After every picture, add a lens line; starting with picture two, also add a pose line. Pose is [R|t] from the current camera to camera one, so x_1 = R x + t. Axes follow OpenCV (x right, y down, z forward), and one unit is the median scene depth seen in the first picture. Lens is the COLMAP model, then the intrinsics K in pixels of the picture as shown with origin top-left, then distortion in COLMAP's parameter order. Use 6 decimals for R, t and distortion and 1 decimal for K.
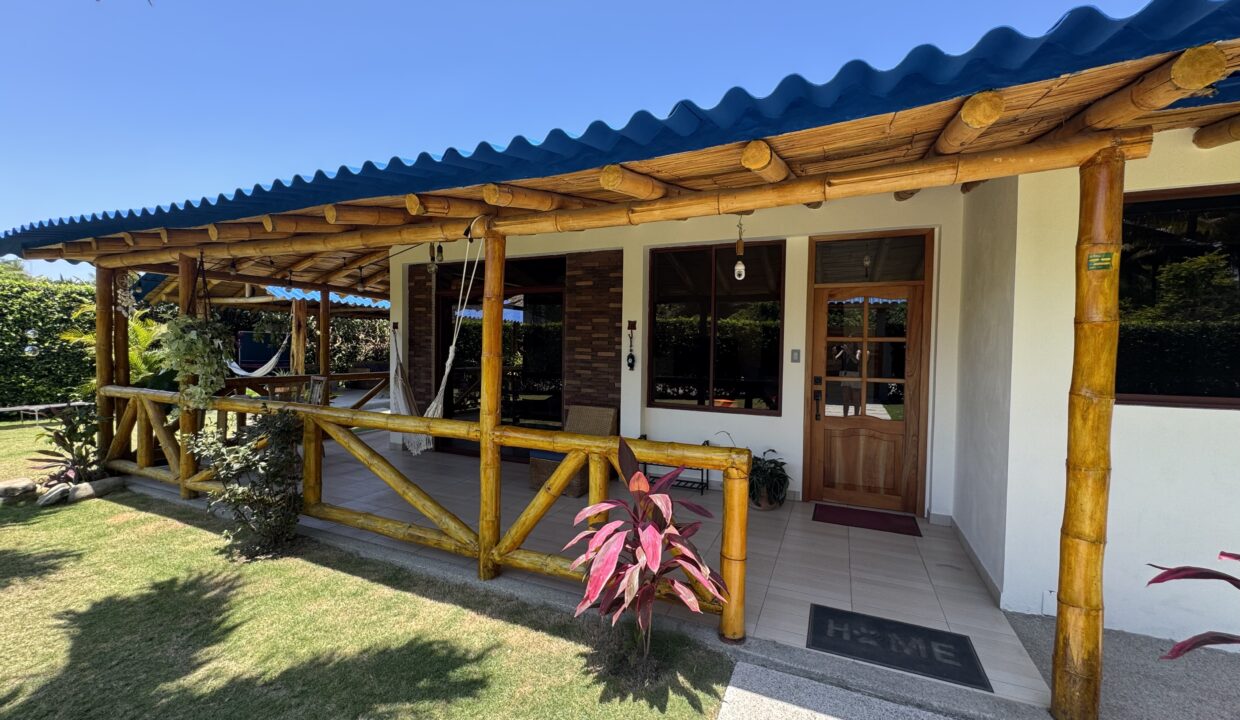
lens RADIAL K [[497.1, 0, 620.0], [0, 497.1, 360.0], [0, 0, 1]] dist [-0.000036, -0.000075]
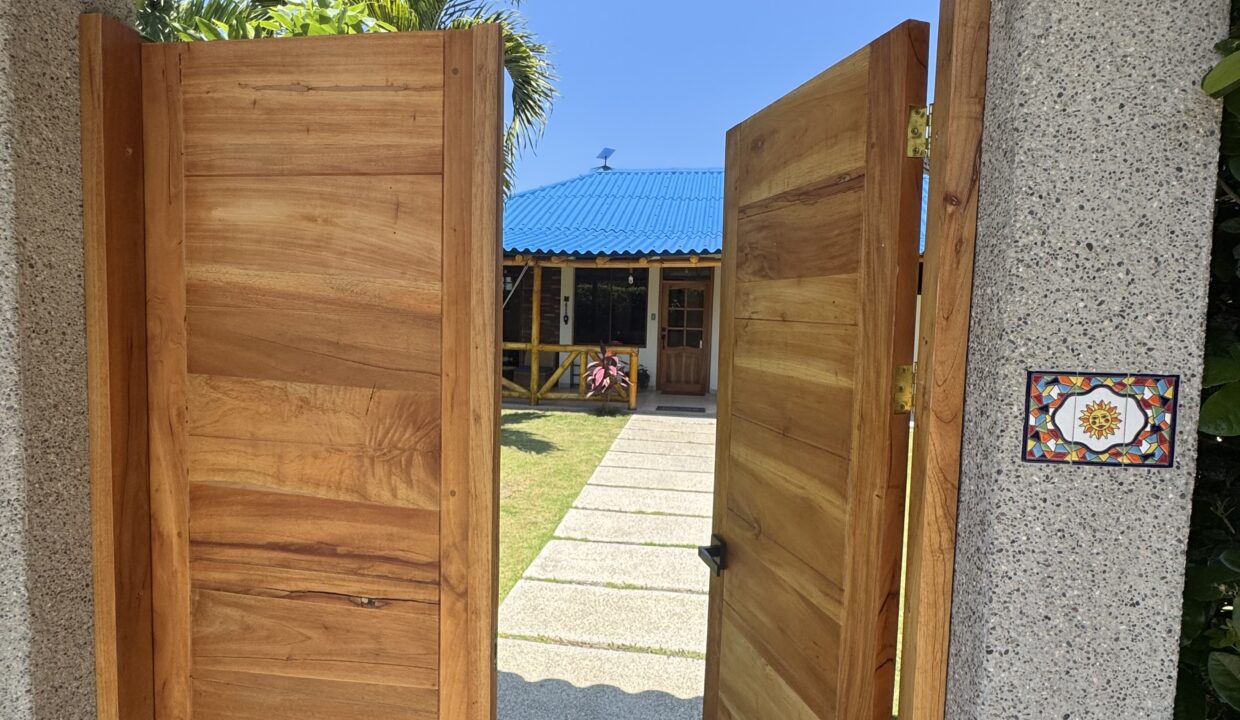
lens RADIAL K [[657.9, 0, 620.0], [0, 657.9, 360.0], [0, 0, 1]] dist [-0.007131, -0.000200]
pose [[0.958882, -0.009719, 0.283640, -0.718865], [-0.006271, 0.998444, 0.055412, 0.026638], [-0.283737, -0.054912, 0.957328, -2.050326]]
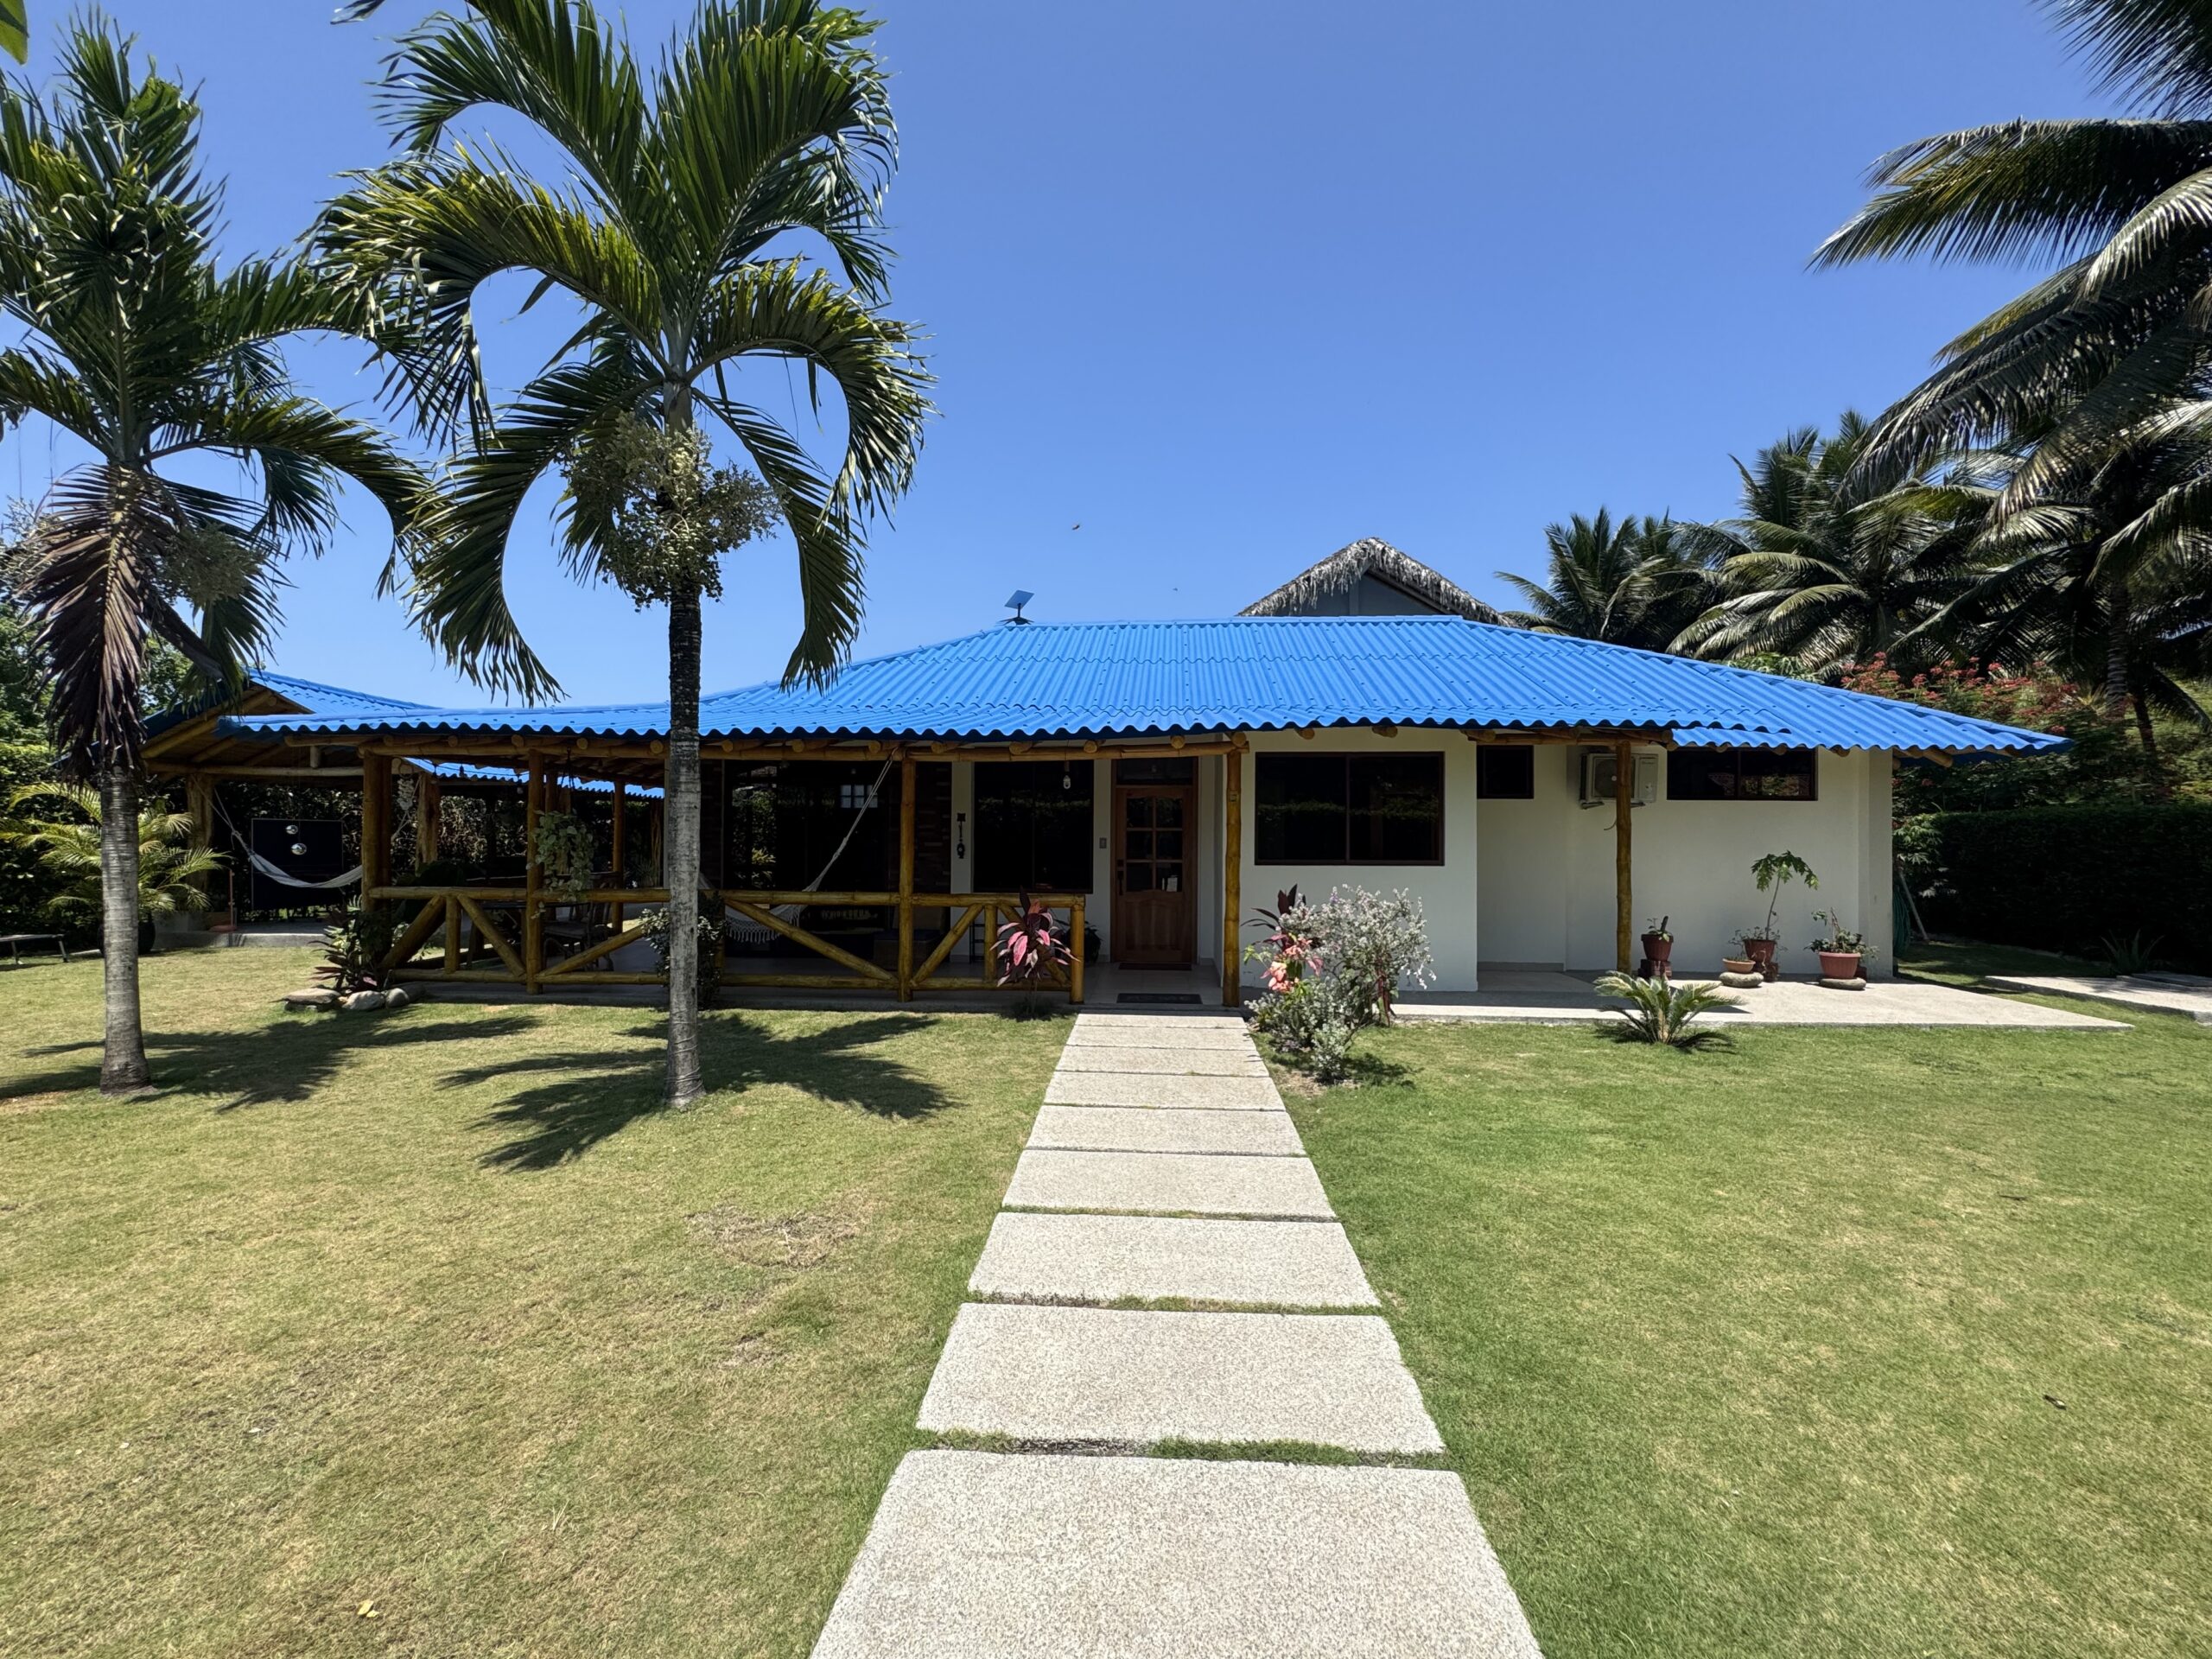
lens RADIAL K [[881.6, 0, 1106.0], [0, 881.6, 829.5], [0, 0, 1]] dist [0.000300, -0.003405]
pose [[0.935035, -0.007514, 0.354475, -0.570763], [0.018486, 0.999449, -0.027577, 0.025553], [-0.354072, 0.032338, 0.934659, -1.441154]]
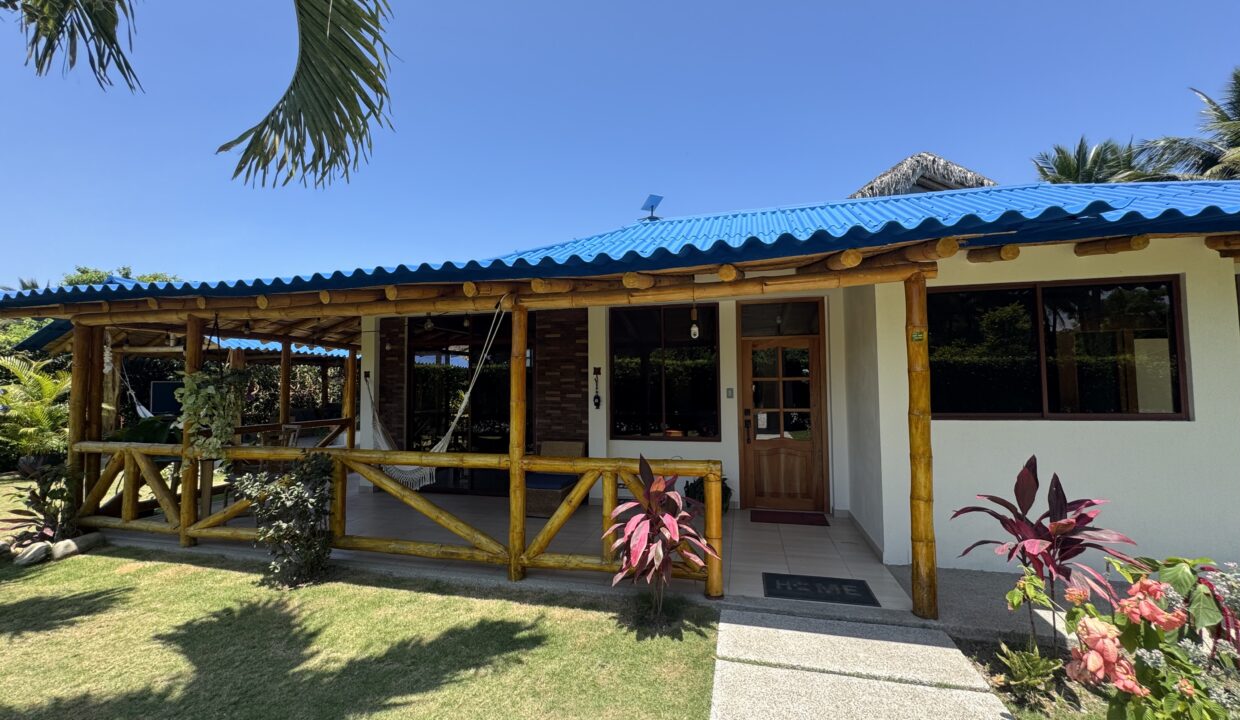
lens RADIAL K [[498.7, 0, 620.0], [0, 498.7, 360.0], [0, 0, 1]] dist [-0.002519, -0.000161]
pose [[0.984210, -0.016735, 0.176214, -0.205642], [0.029975, 0.996900, -0.072742, -0.011661], [-0.174451, 0.076876, 0.981660, -0.292202]]
